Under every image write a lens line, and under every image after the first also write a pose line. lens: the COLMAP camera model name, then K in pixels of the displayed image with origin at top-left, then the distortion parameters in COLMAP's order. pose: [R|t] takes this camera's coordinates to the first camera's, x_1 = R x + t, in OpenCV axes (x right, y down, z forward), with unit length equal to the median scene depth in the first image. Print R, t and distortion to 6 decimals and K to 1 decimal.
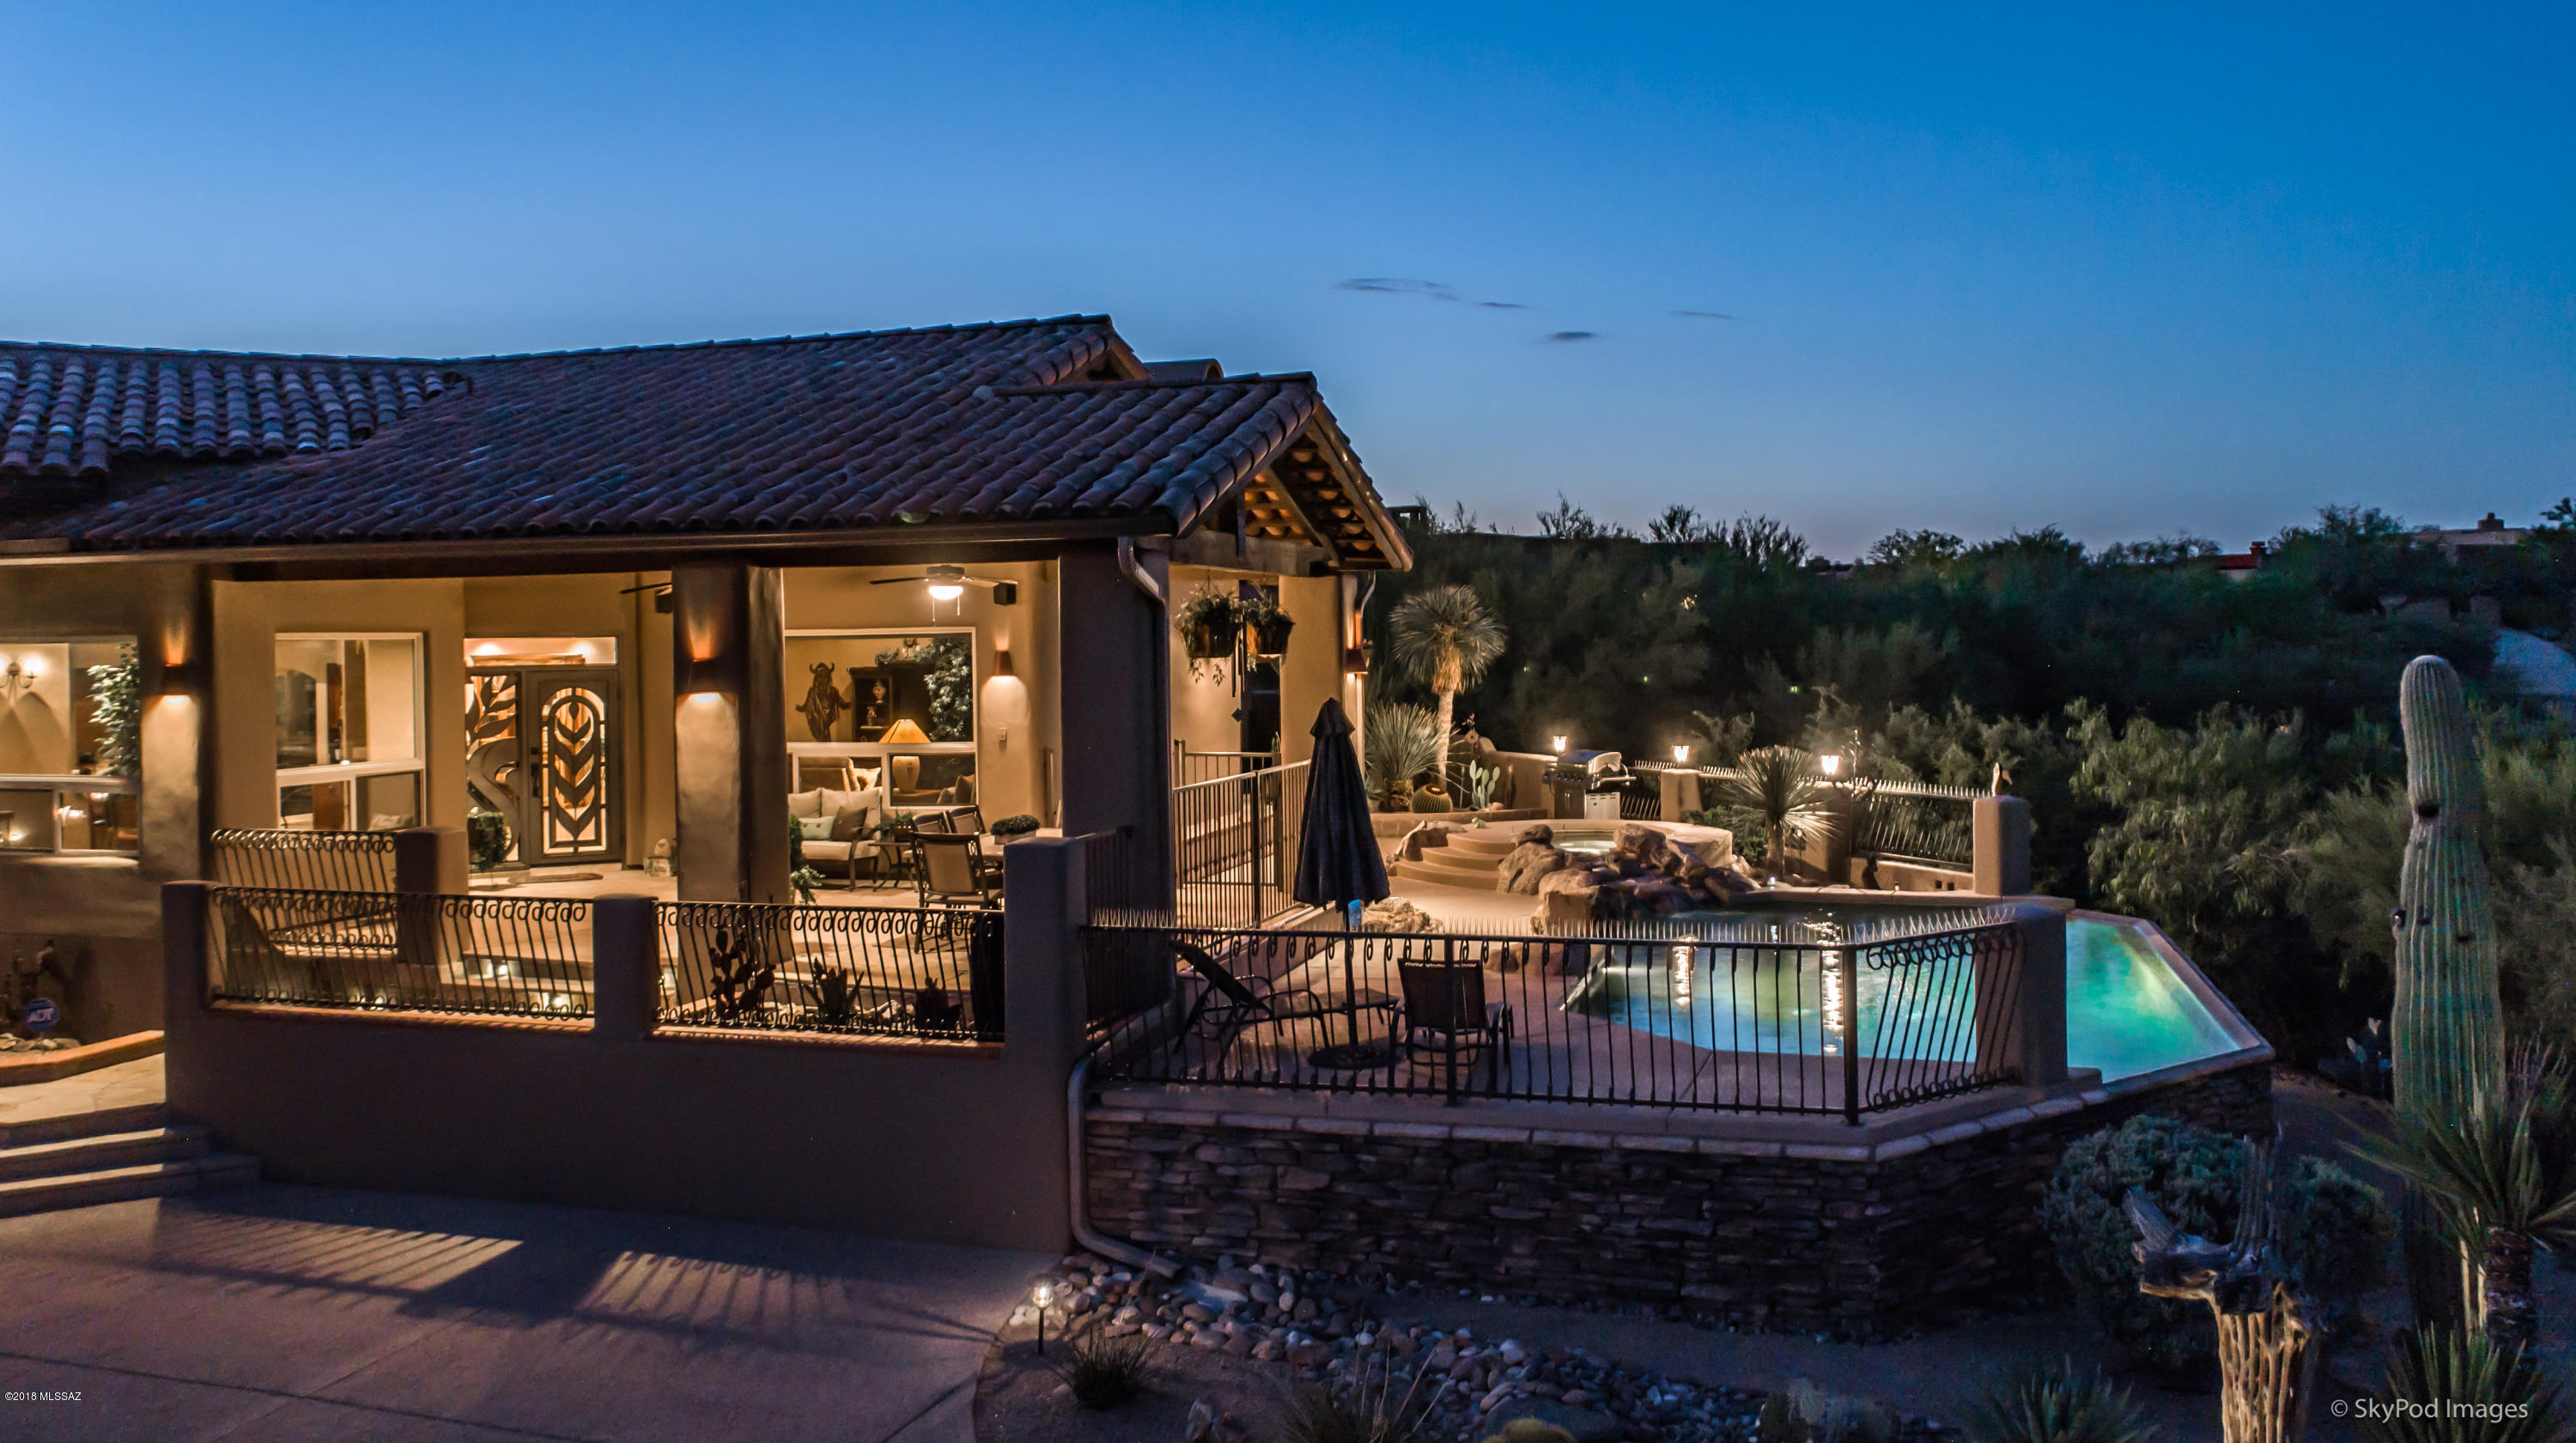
lens RADIAL K [[2042.4, 0, 1282.8], [0, 2042.4, 707.9], [0, 0, 1]] dist [-0.009854, 0.004271]
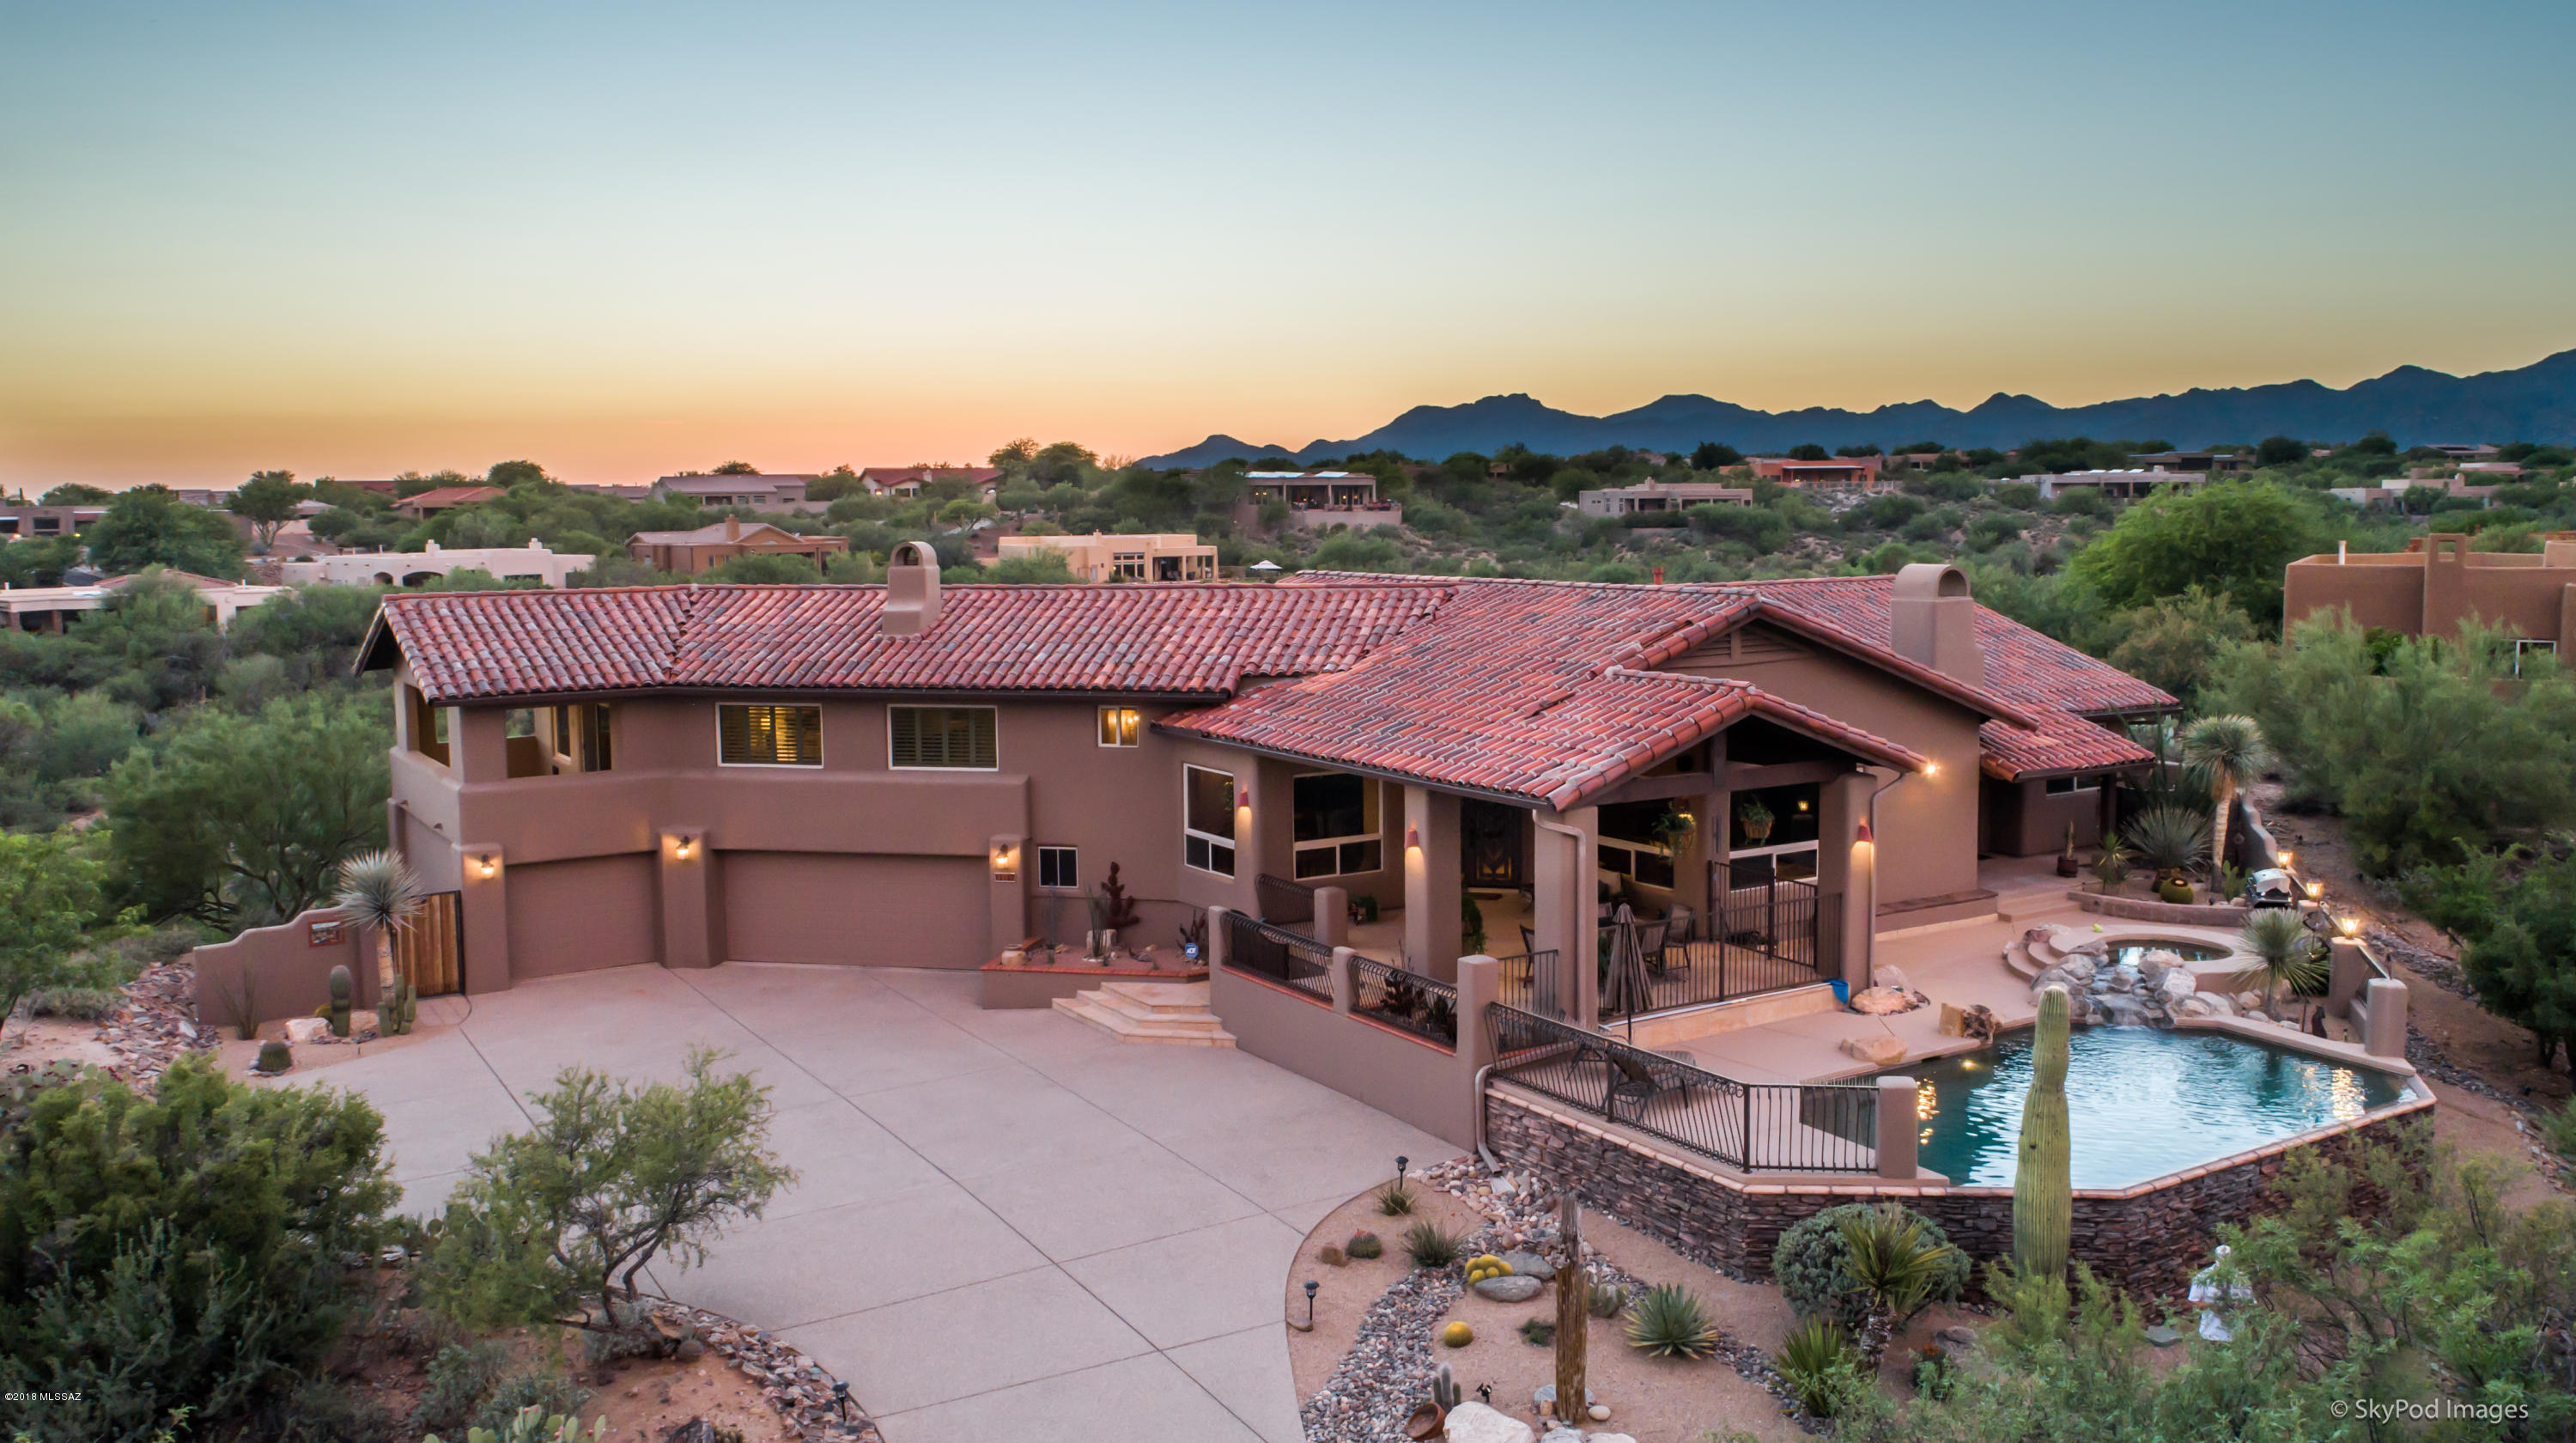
lens RADIAL K [[2043.0, 0, 1310.4], [0, 2043.0, 729.2], [0, 0, 1]] dist [-0.009854, 0.004271]
pose [[0.761519, 0.081857, -0.642953, 1.124213], [-0.032024, 0.995533, 0.088816, -0.363438], [0.647351, -0.047045, 0.760738, -0.716837]]
